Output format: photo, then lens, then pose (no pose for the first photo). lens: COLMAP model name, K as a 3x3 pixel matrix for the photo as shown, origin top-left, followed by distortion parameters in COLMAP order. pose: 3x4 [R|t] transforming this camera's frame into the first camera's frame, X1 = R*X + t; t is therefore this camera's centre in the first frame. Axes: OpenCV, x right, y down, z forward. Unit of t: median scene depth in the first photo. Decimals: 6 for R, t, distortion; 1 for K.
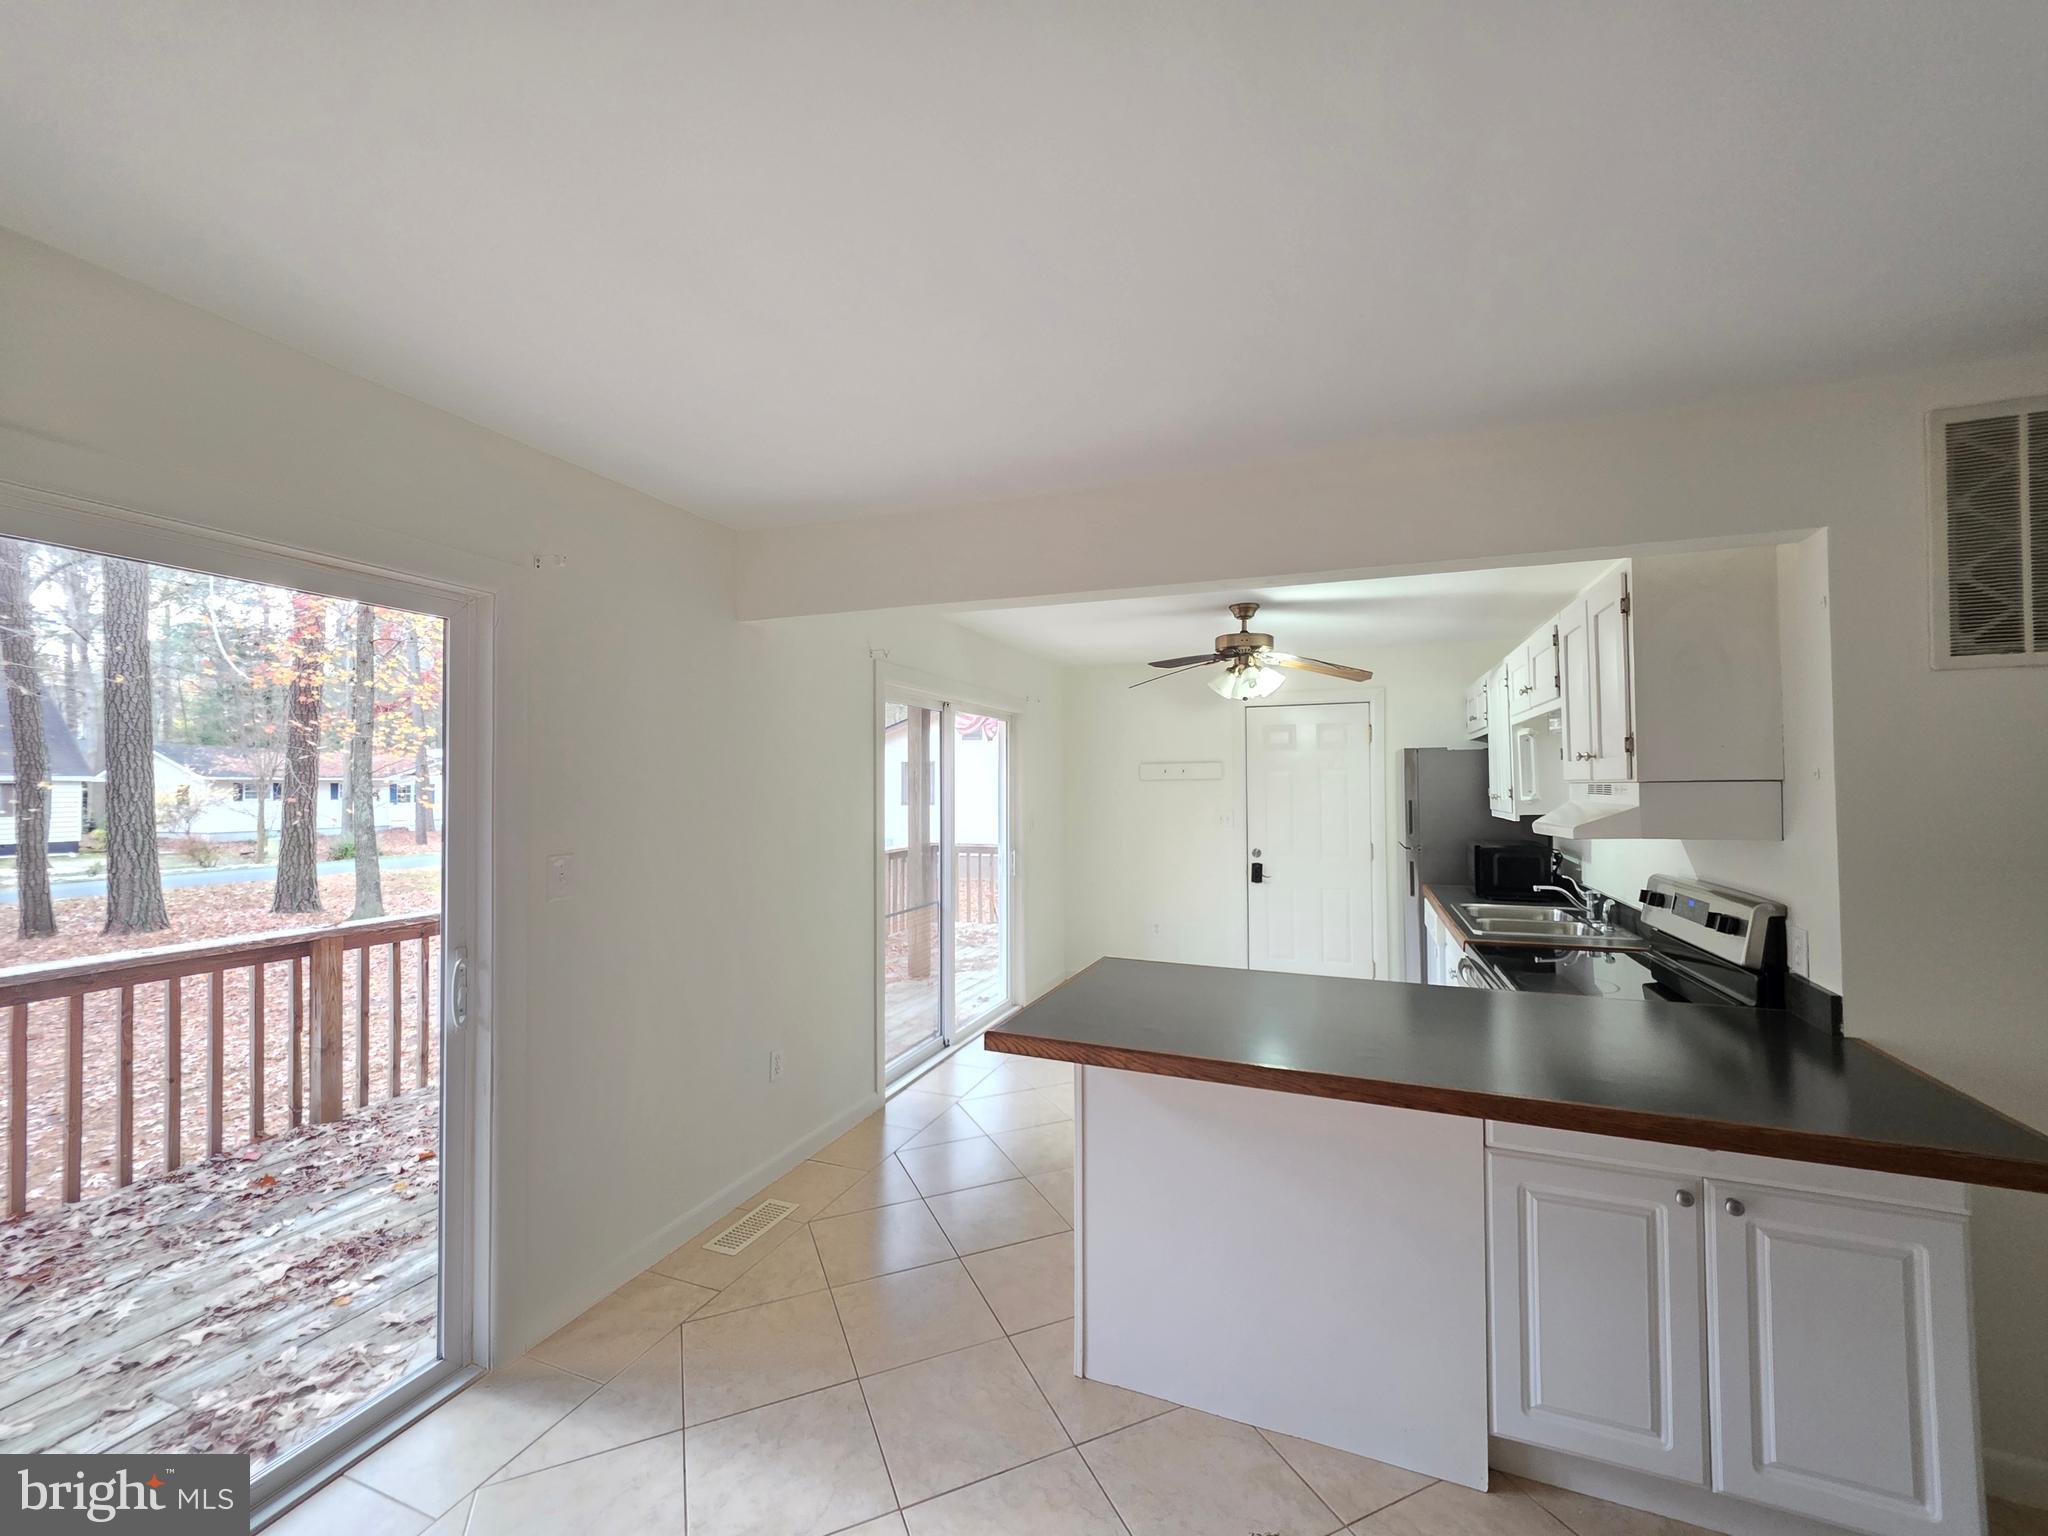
lens RADIAL K [[820.1, 0, 1028.7], [0, 820.1, 774.9], [0, 0, 1]] dist [0.001634, 0.000698]
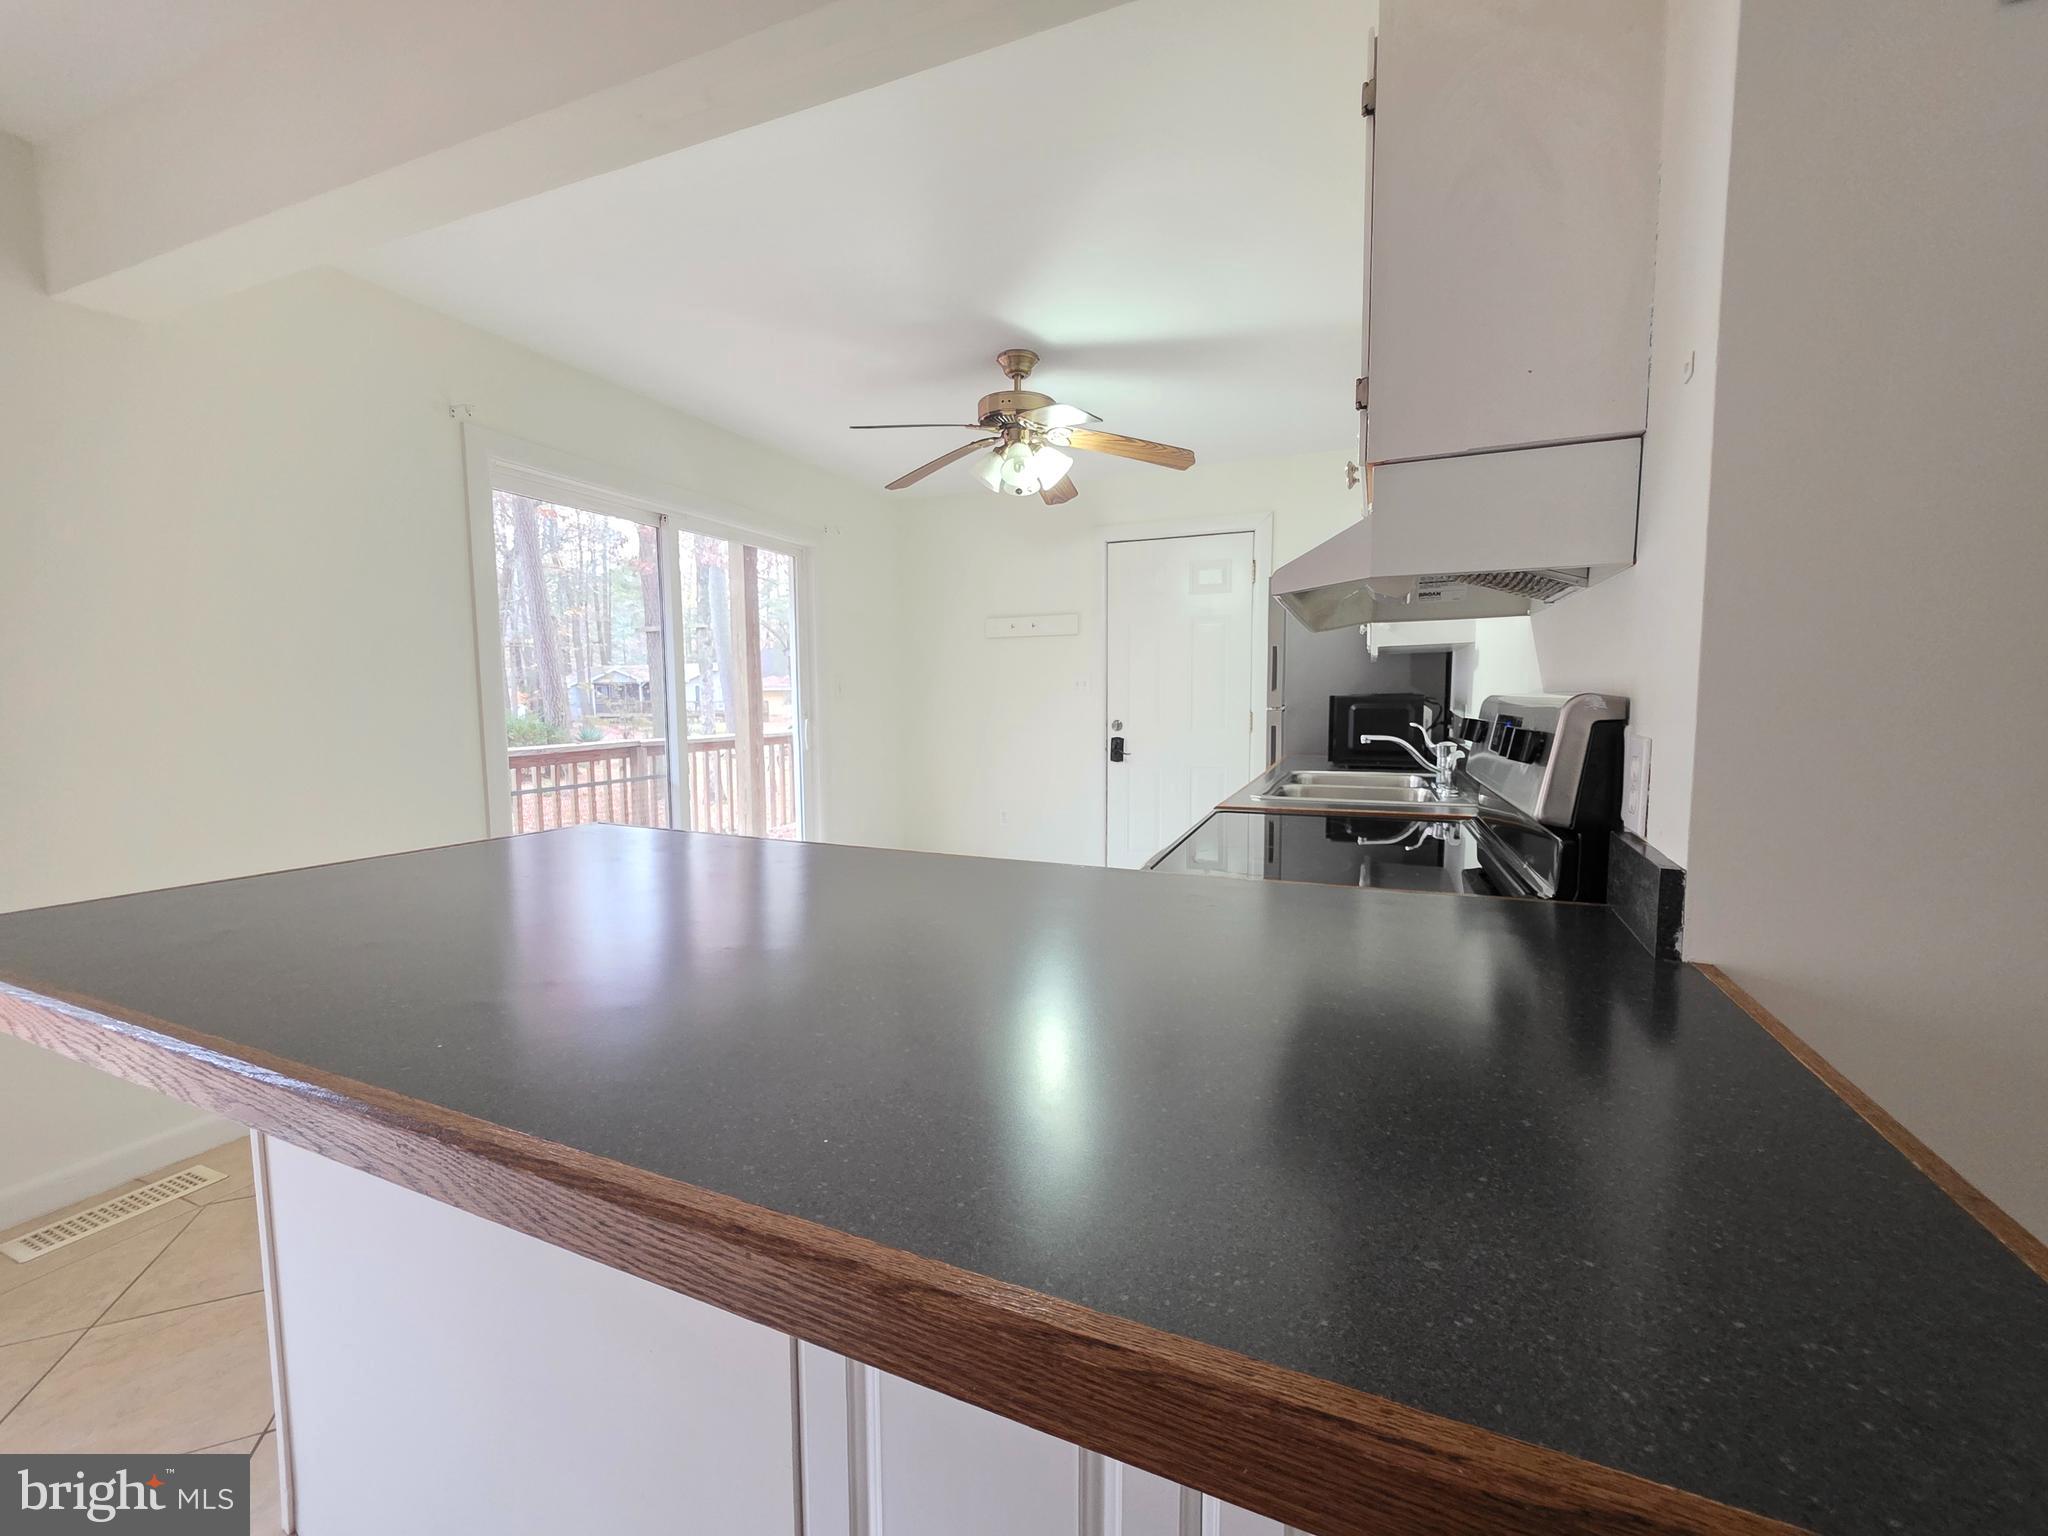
lens RADIAL K [[820.1, 0, 1028.4], [0, 820.1, 770.9], [0, 0, 1]] dist [0.001634, 0.000698]
pose [[0.999671, 0.003440, -0.025418, 0.364171], [-0.000765, 0.994521, 0.104531, 0.095869], [0.025638, -0.104477, 0.994197, 0.315786]]
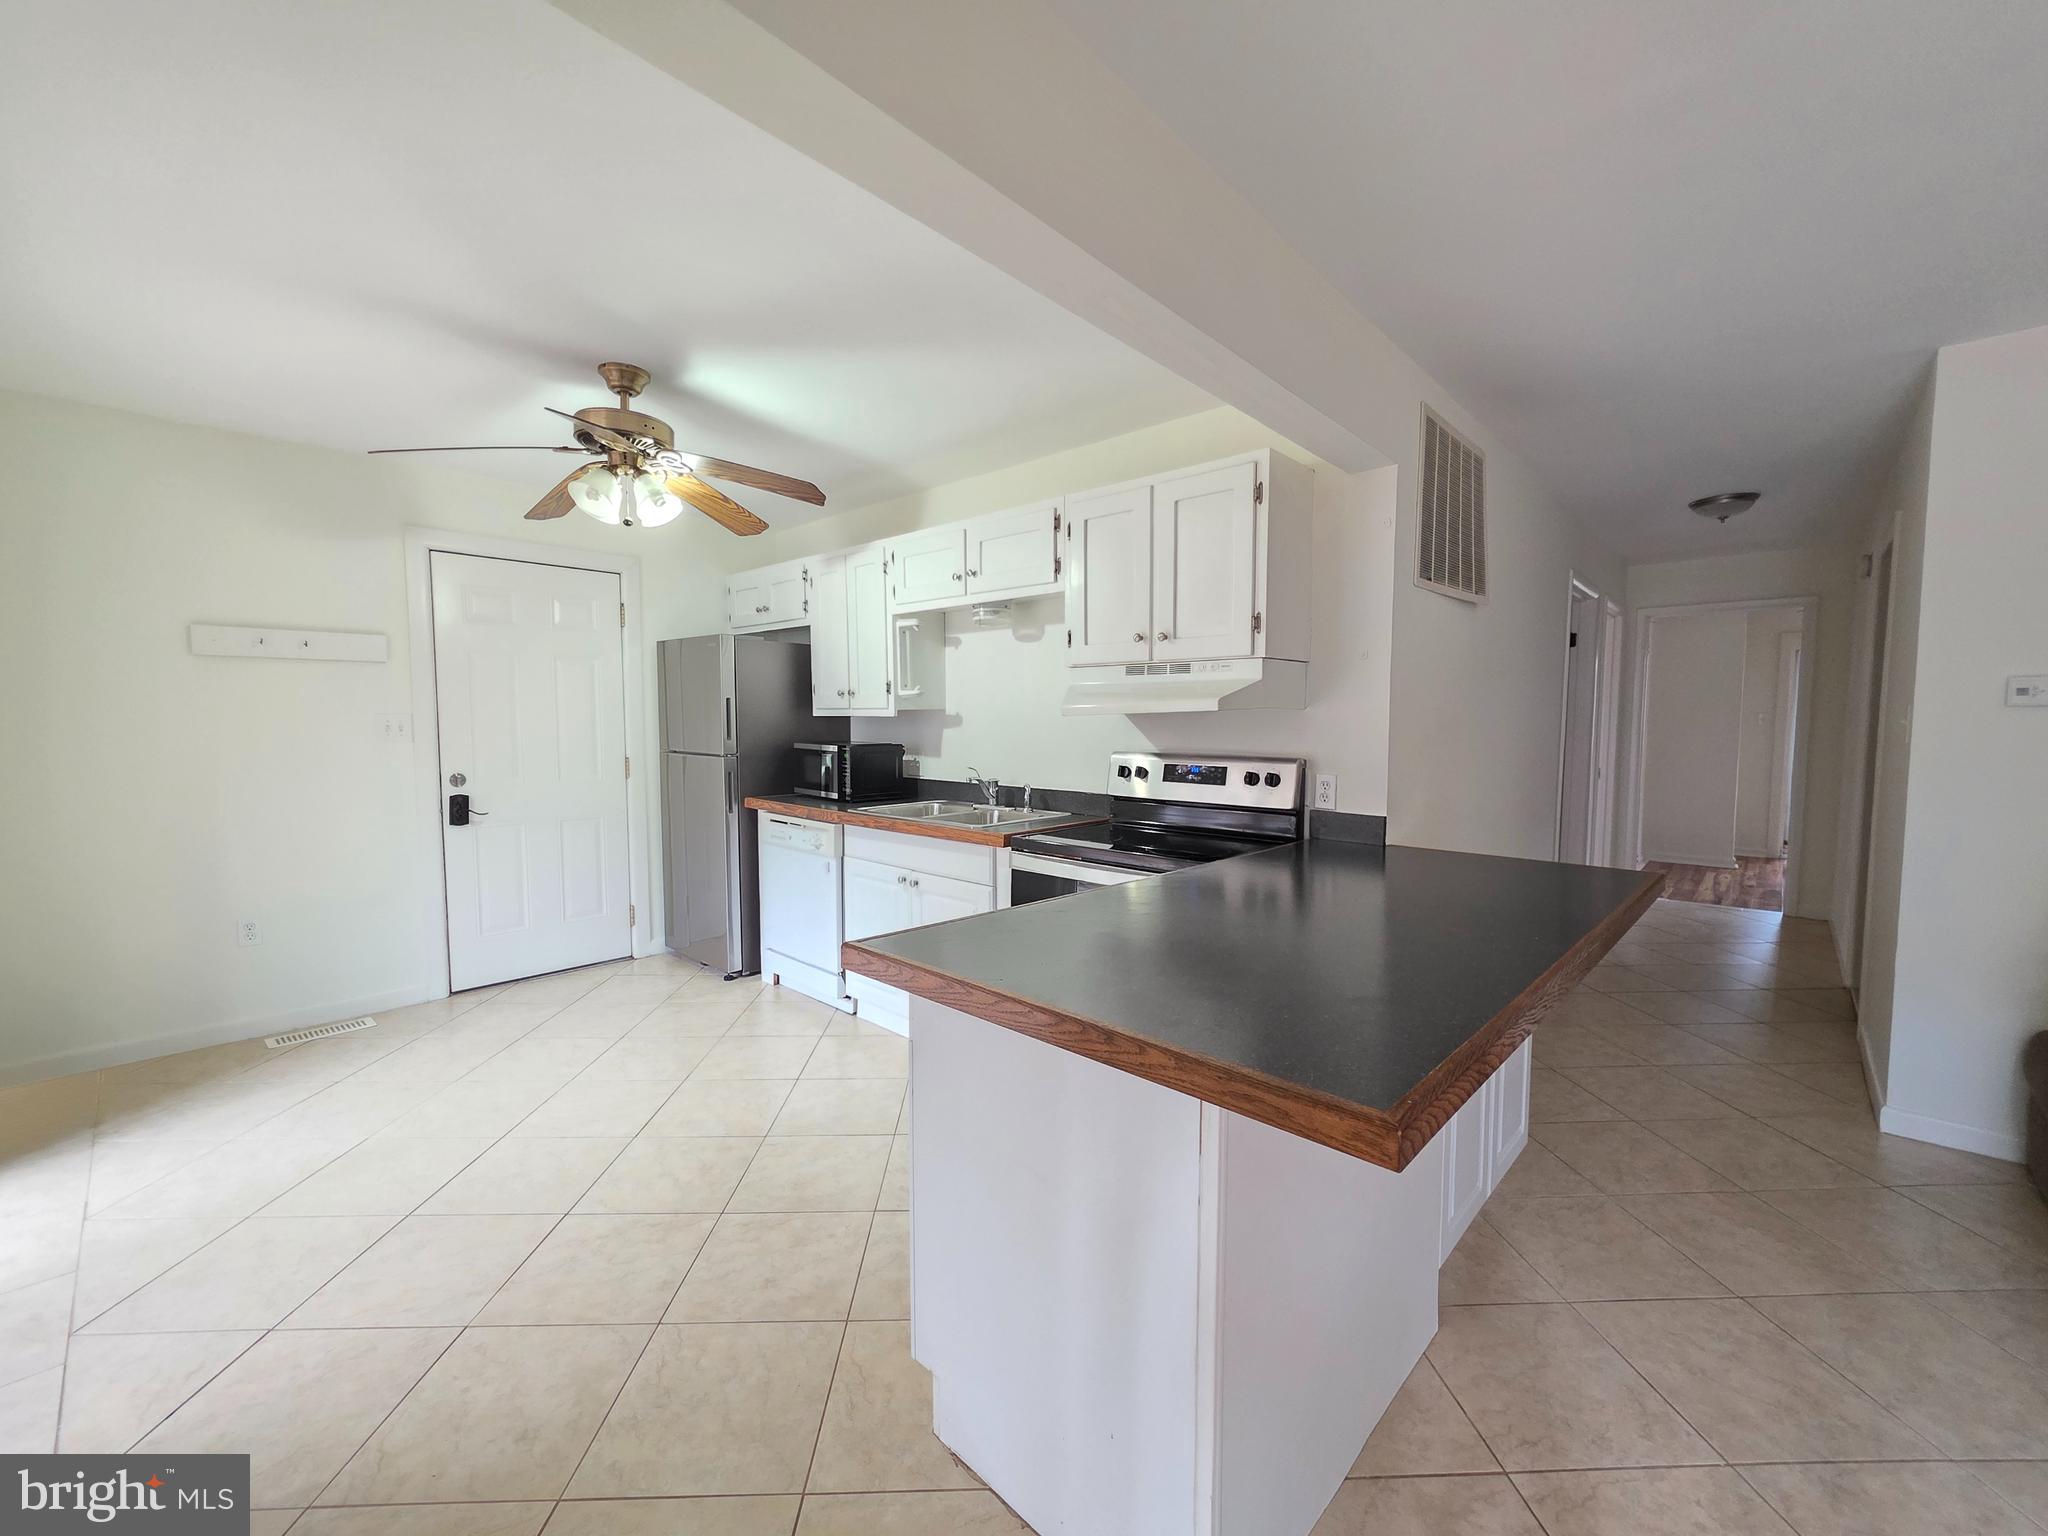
lens RADIAL K [[820.1, 0, 1025.7], [0, 820.1, 768.2], [0, 0, 1]] dist [0.001634, 0.000698]
pose [[0.373173, -0.050384, 0.926393, -0.273664], [-0.019797, 0.997865, 0.062245, 0.063303], [-0.927551, -0.041568, 0.371378, 0.587263]]
